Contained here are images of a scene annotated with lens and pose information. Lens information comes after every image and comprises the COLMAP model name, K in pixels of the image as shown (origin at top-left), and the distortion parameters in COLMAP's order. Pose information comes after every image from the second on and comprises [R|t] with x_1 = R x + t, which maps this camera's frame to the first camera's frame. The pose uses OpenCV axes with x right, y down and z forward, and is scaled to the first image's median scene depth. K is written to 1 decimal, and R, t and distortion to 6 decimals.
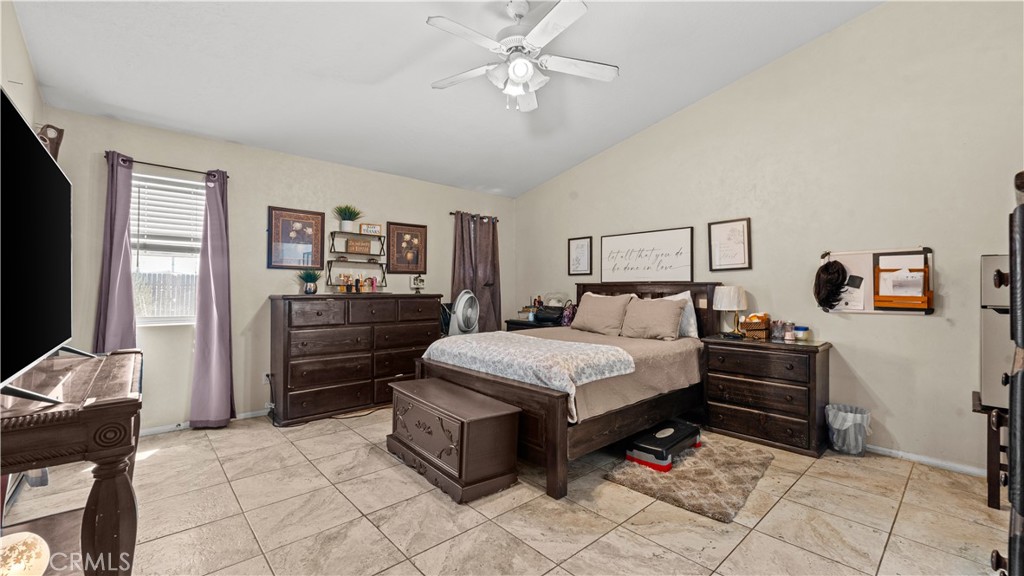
lens RADIAL K [[416.3, 0, 511.7], [0, 416.3, 287.0], [0, 0, 1]] dist [0.002273, -0.000475]
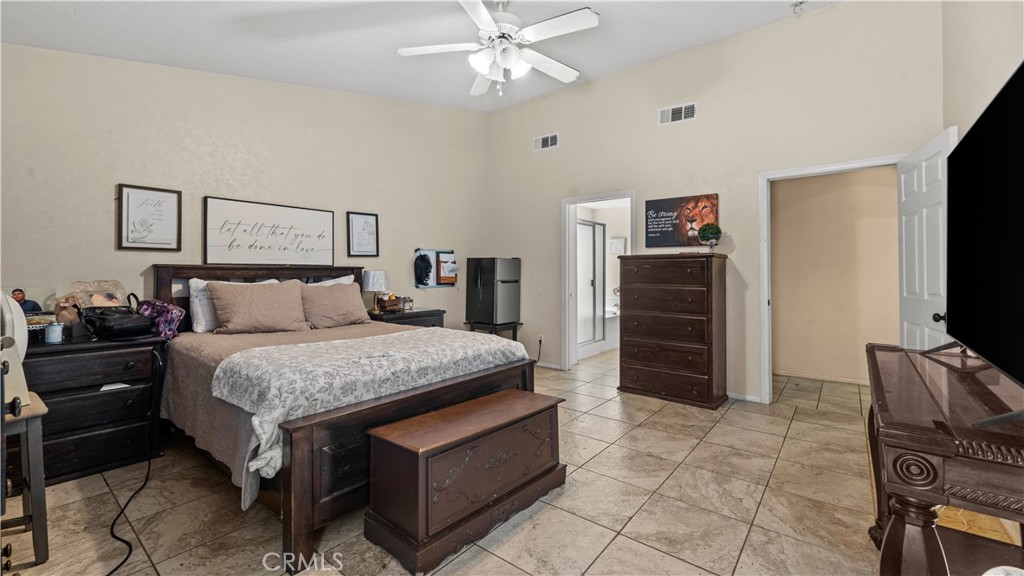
lens RADIAL K [[416.3, 0, 510.6], [0, 416.3, 269.4], [0, 0, 1]] dist [0.002273, -0.000475]
pose [[-0.154374, 0.003643, 0.988006, -0.695723], [-0.005014, 0.999977, -0.004471, -0.001789], [-0.988000, -0.005644, -0.154353, 0.798565]]
